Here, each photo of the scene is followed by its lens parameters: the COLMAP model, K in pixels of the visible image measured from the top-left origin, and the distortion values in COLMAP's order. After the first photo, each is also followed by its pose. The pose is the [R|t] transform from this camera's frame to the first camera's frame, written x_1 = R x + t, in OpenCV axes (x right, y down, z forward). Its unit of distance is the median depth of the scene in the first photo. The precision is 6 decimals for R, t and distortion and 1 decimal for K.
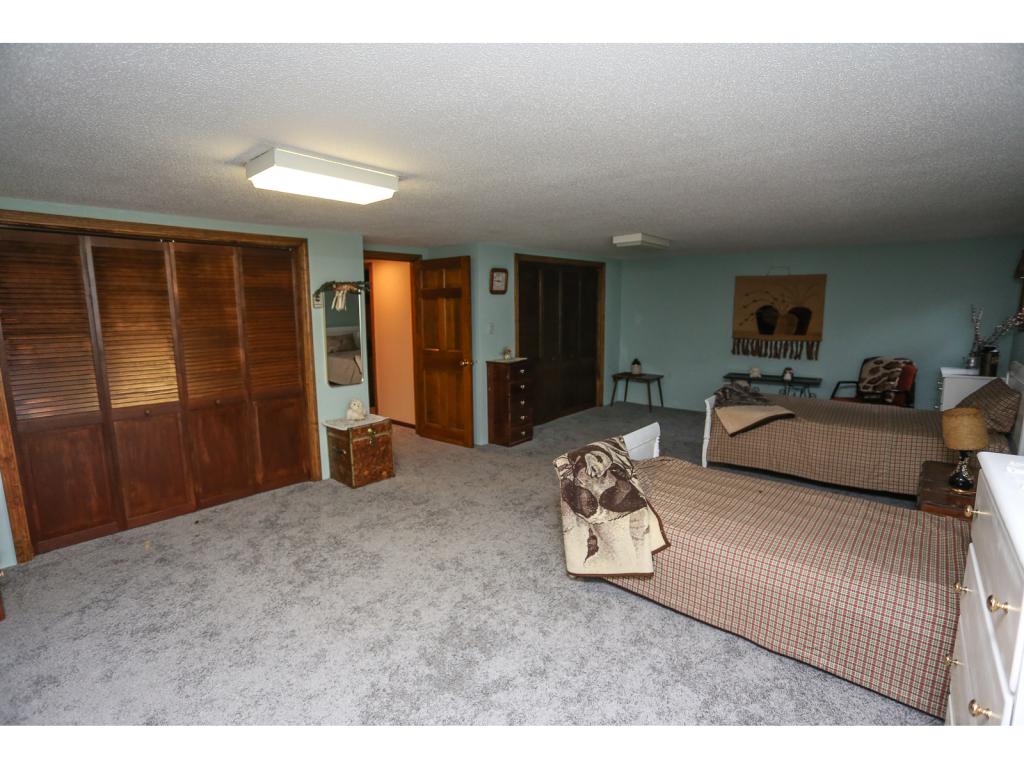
lens RADIAL K [[522.1, 0, 522.6], [0, 522.1, 388.0], [0, 0, 1]] dist [-0.044523, 0.012880]
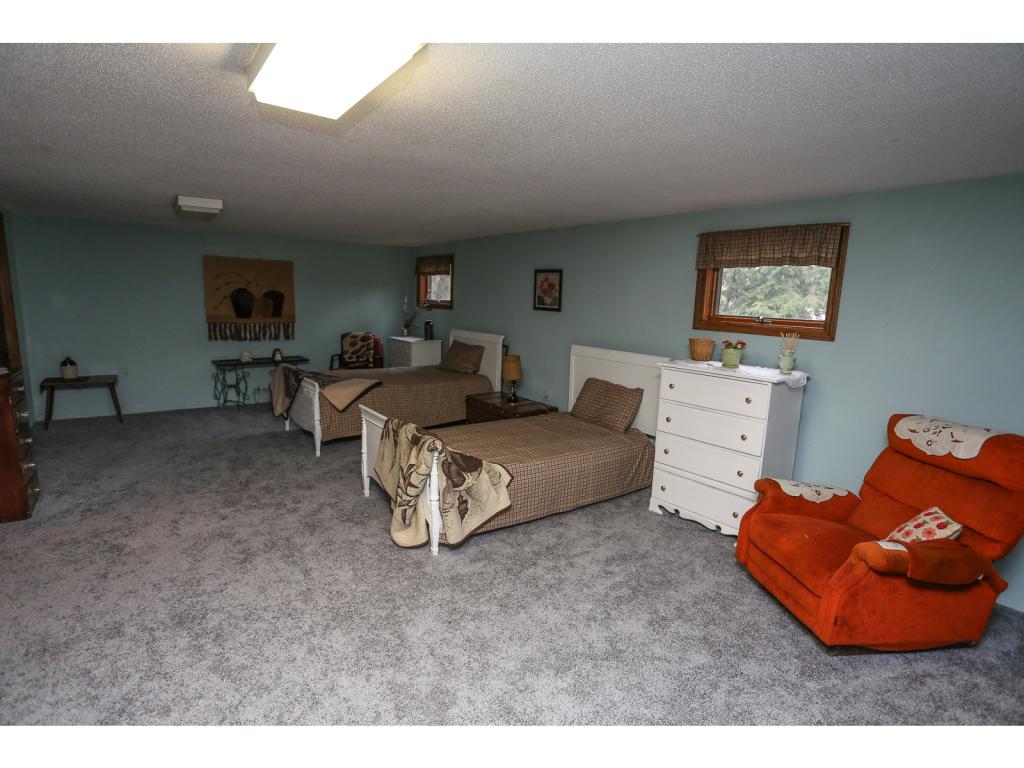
lens RADIAL K [[522.1, 0, 520.6], [0, 522.1, 386.3], [0, 0, 1]] dist [-0.044523, 0.012880]
pose [[0.209453, -0.148461, 0.966483, -0.403713], [0.119724, 0.984864, 0.125338, -0.036021], [-0.970462, 0.089459, 0.224057, 0.286667]]
